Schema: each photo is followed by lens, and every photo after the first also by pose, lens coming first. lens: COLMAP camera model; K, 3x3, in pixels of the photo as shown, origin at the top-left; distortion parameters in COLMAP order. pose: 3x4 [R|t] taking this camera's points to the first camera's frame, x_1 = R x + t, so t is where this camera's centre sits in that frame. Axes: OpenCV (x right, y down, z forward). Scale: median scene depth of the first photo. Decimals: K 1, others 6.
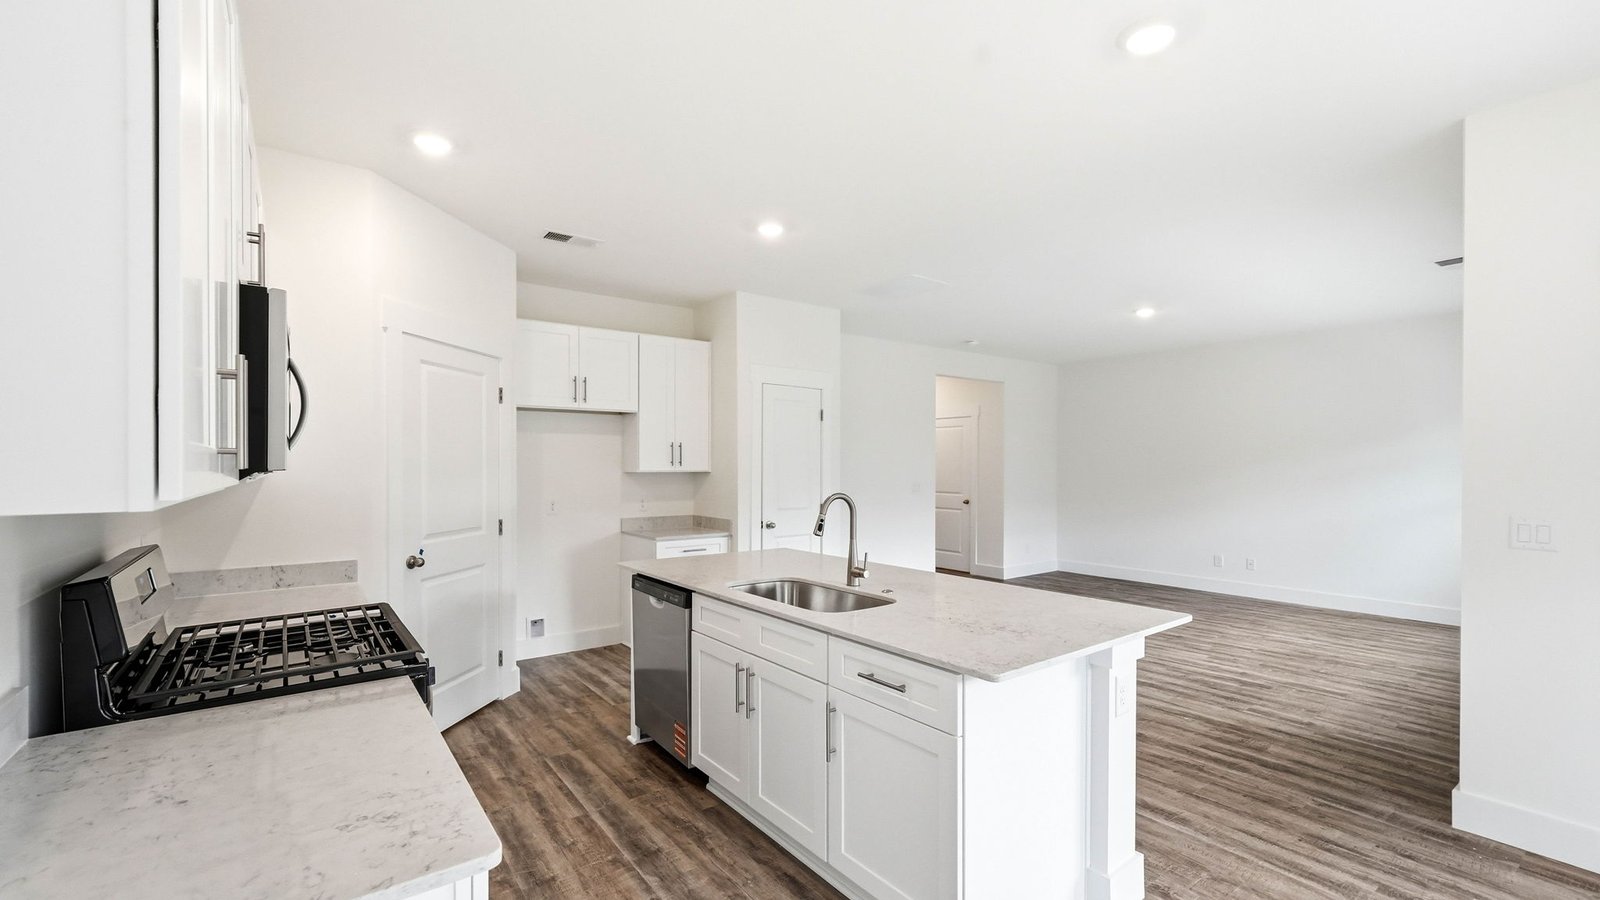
lens RADIAL K [[672.1, 0, 797.1], [0, 672.1, 463.7], [0, 0, 1]] dist [0.001621, 0.000074]
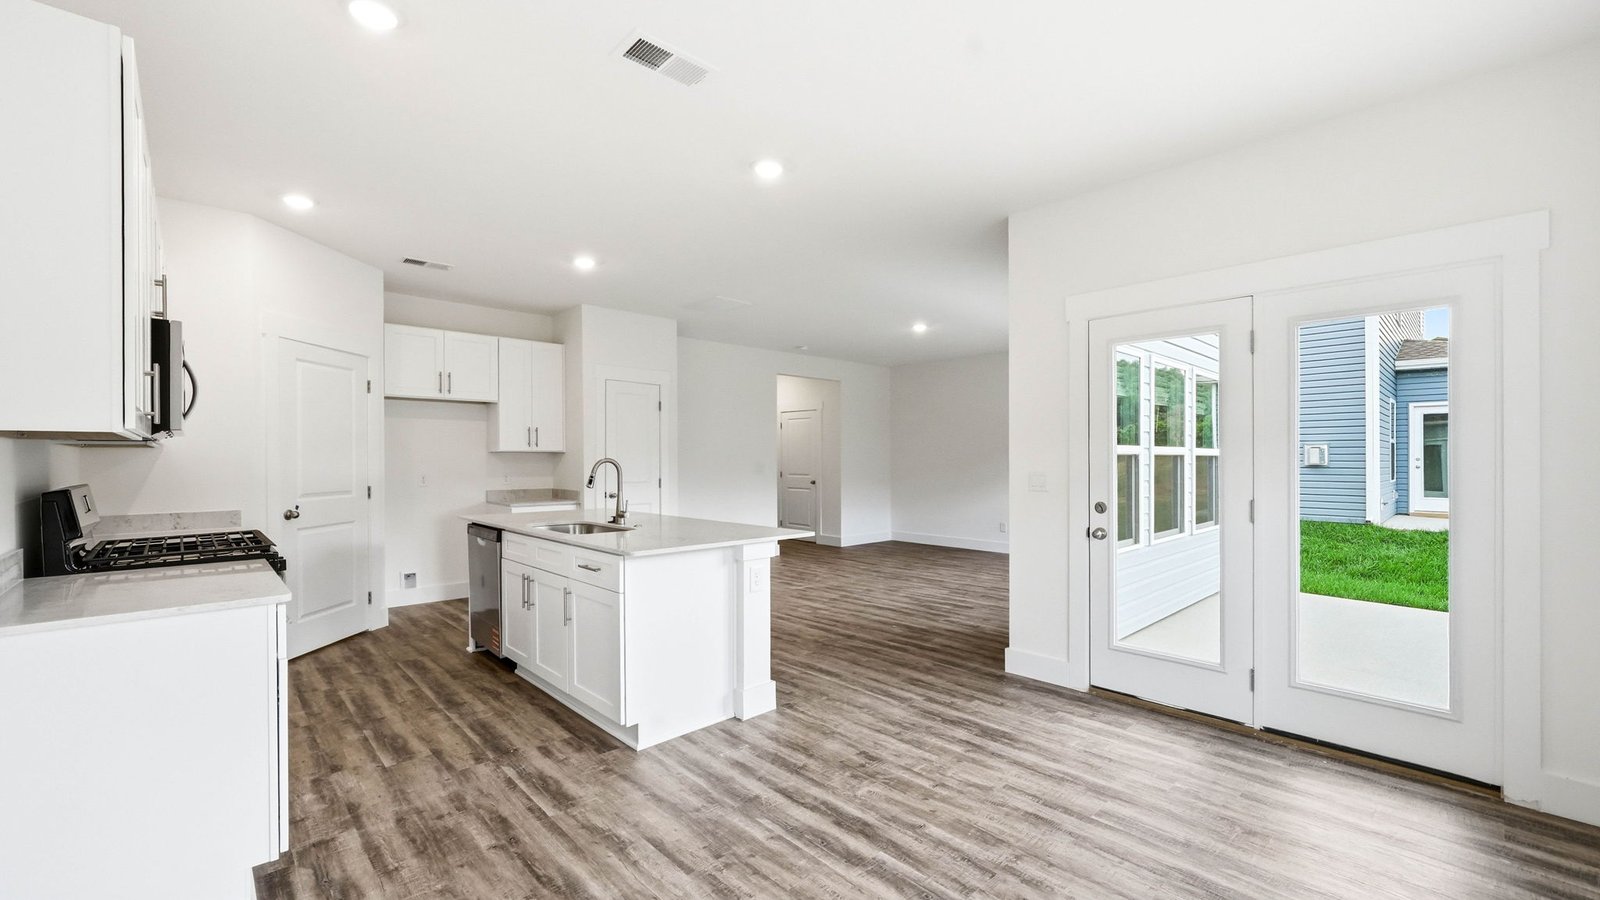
lens RADIAL K [[651.3, 0, 794.5], [0, 651.3, 460.1], [0, 0, 1]] dist [-0.001411, 0.000242]
pose [[0.994383, -0.000532, 0.105840, 0.260933], [0.000120, 0.999992, 0.003905, 0.036133], [-0.105841, -0.003870, 0.994375, -0.344183]]
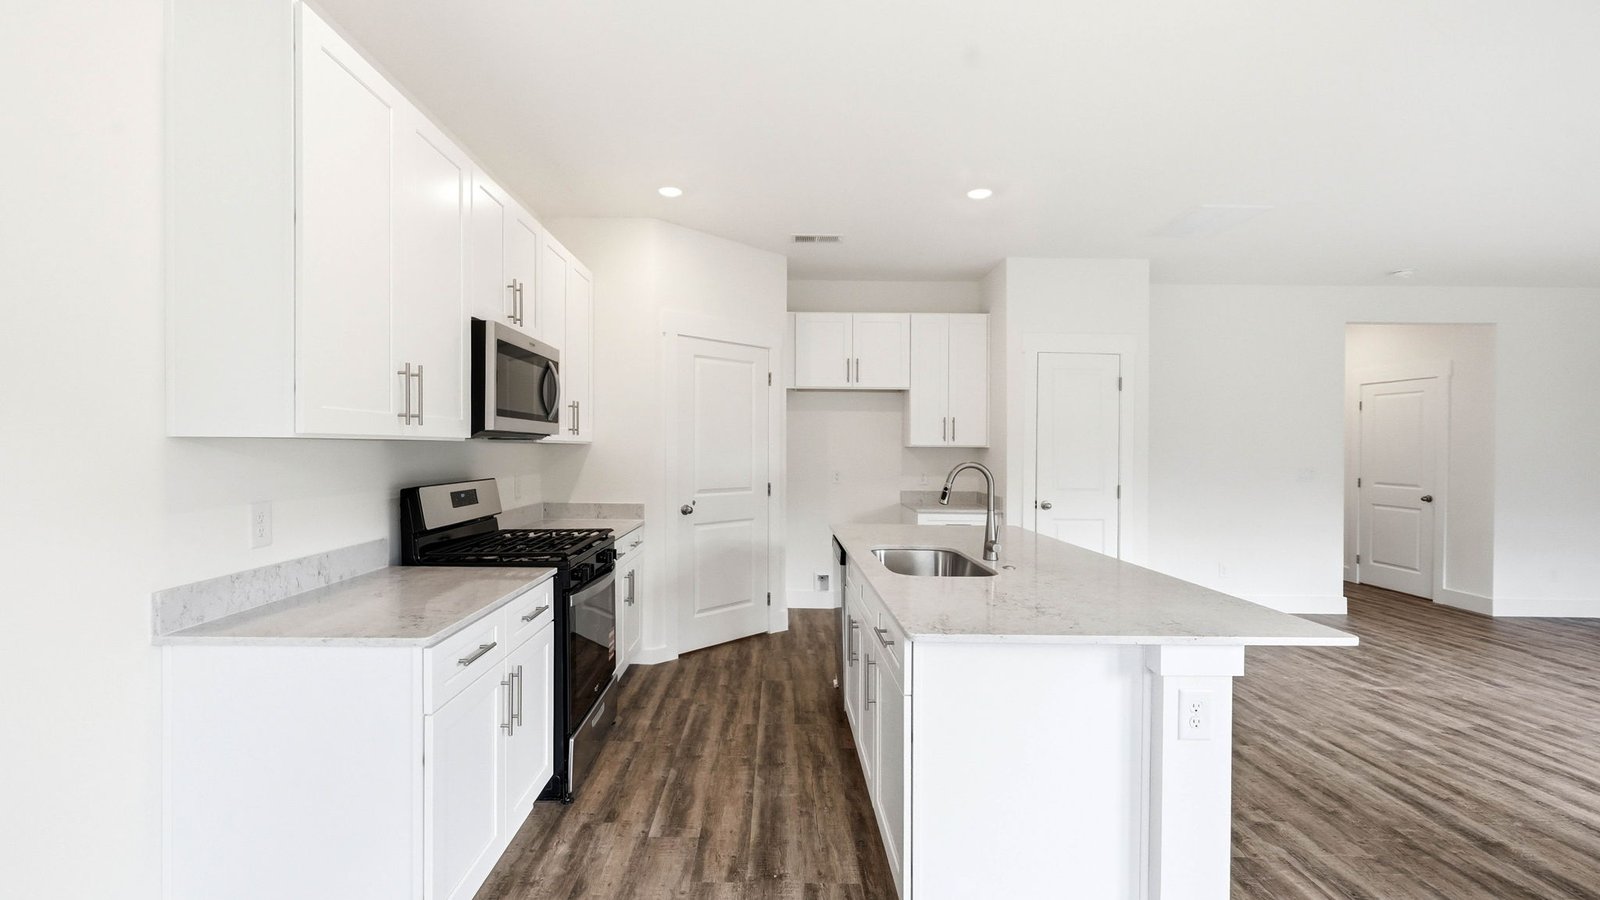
lens RADIAL K [[686.8, 0, 773.9], [0, 686.8, 450.6], [0, 0, 1]] dist [0.000144, 0.000754]
pose [[0.798969, 0.012028, -0.601251, 0.362564], [-0.009337, 0.999928, 0.007597, 0.019479], [0.601299, -0.000456, 0.799024, 0.034134]]
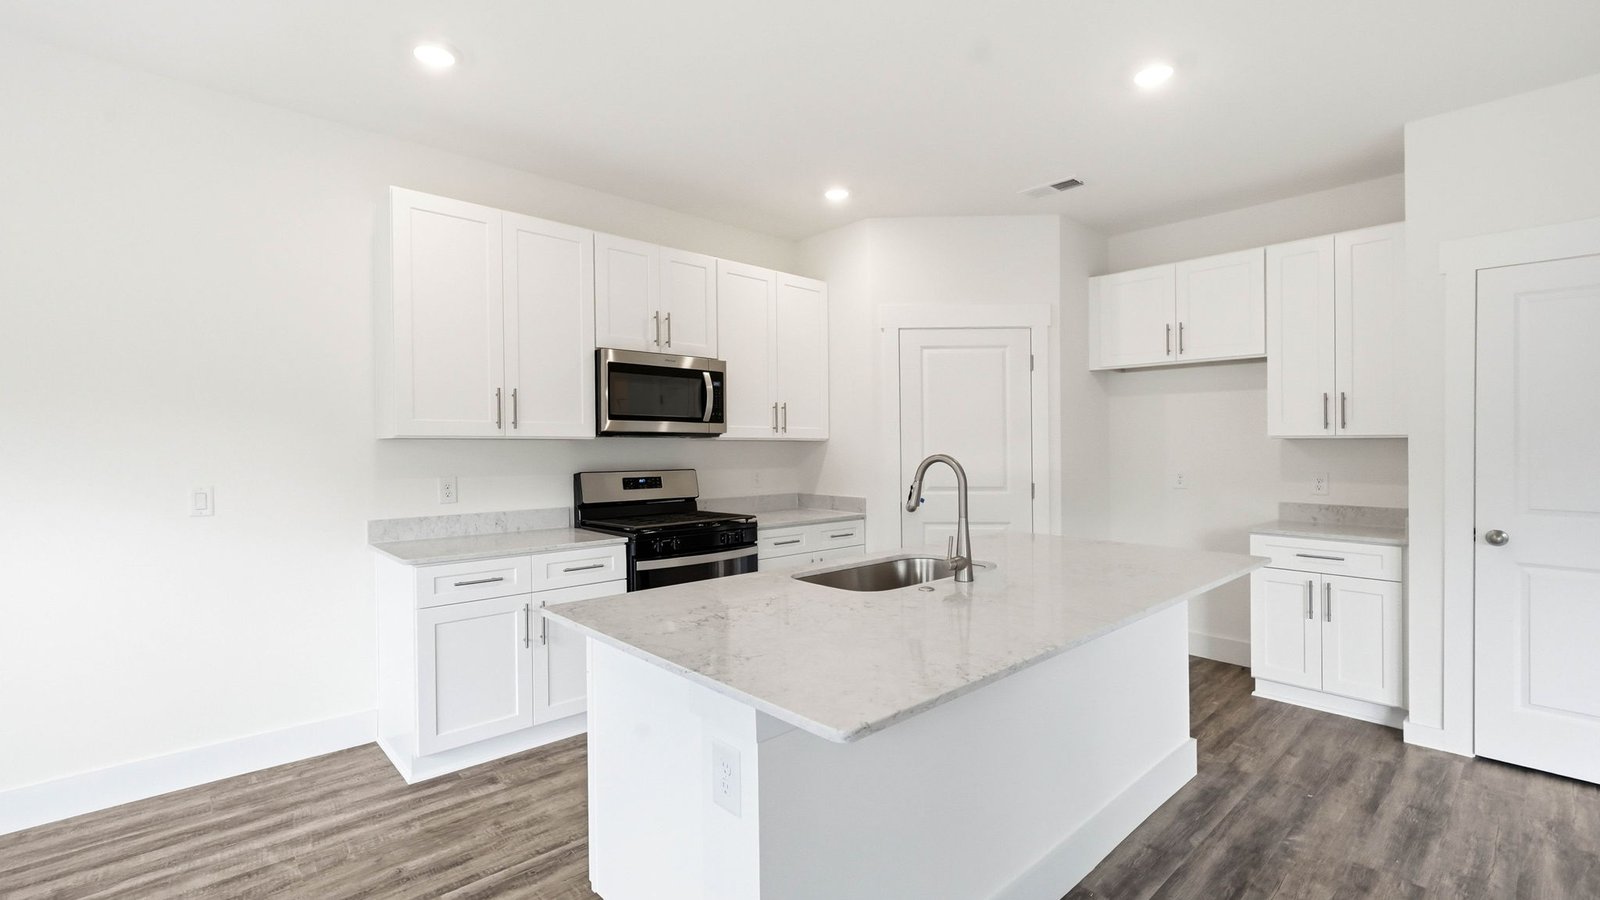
lens RADIAL K [[696.7, 0, 800.0], [0, 696.7, 450.0], [0, 0, 1]] dist [0.012622, 0.000598]
pose [[0.093702, 0.007568, -0.995572, 0.720945], [0.003944, 0.999960, 0.007973, 0.026598], [0.995592, -0.004673, 0.093668, 0.655183]]
